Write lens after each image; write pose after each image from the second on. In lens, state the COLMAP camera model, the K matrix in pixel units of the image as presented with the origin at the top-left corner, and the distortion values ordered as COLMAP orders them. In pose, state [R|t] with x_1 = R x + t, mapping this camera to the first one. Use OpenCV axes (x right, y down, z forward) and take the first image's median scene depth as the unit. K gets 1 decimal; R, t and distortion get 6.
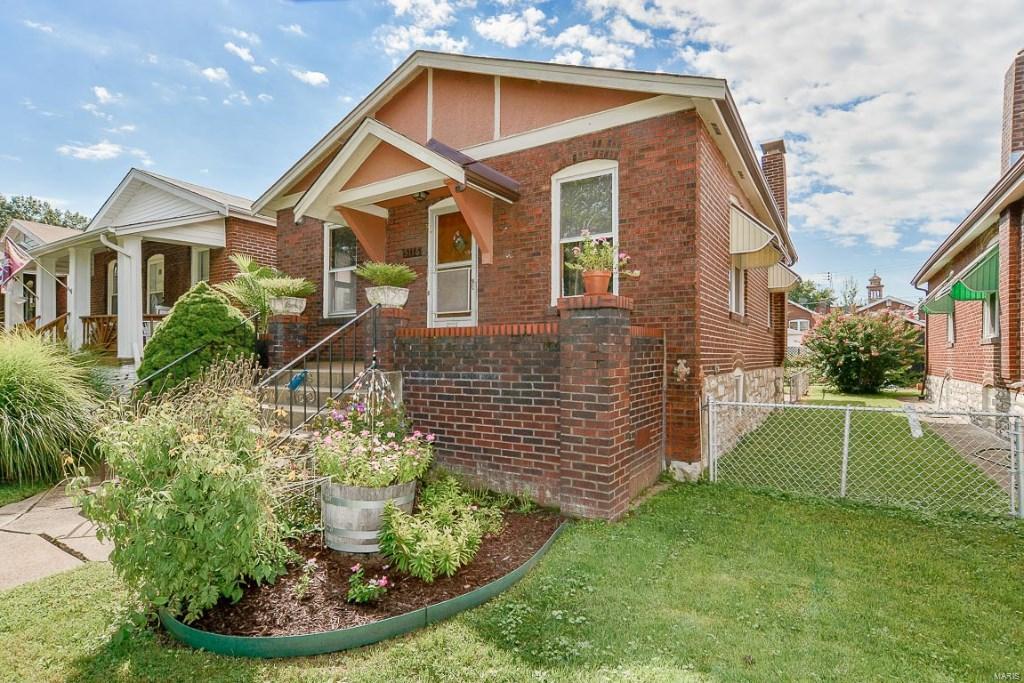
lens RADIAL K [[514.5, 0, 511.2], [0, 514.5, 354.1], [0, 0, 1]] dist [-0.024833, -0.000263]
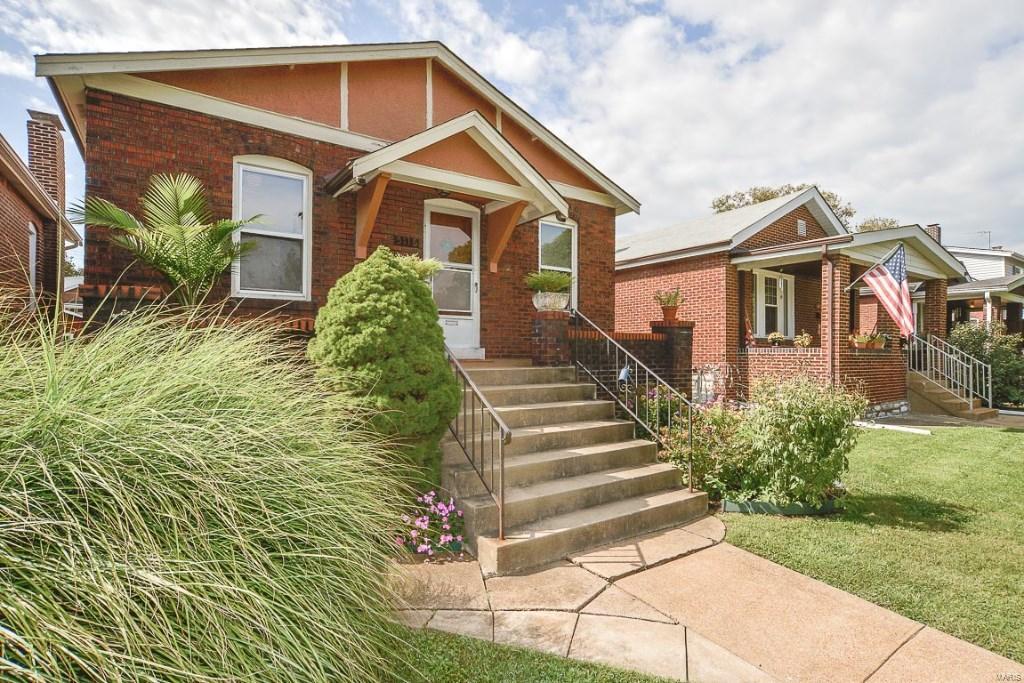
lens RADIAL K [[510.8, 0, 512.0], [0, 510.8, 341.5], [0, 0, 1]] dist [-0.014850, 0.010376]
pose [[0.389978, 0.016532, 0.920676, -1.275320], [-0.005507, 0.999863, -0.015621, -0.004142], [-0.920808, 0.001022, 0.390016, 0.609460]]
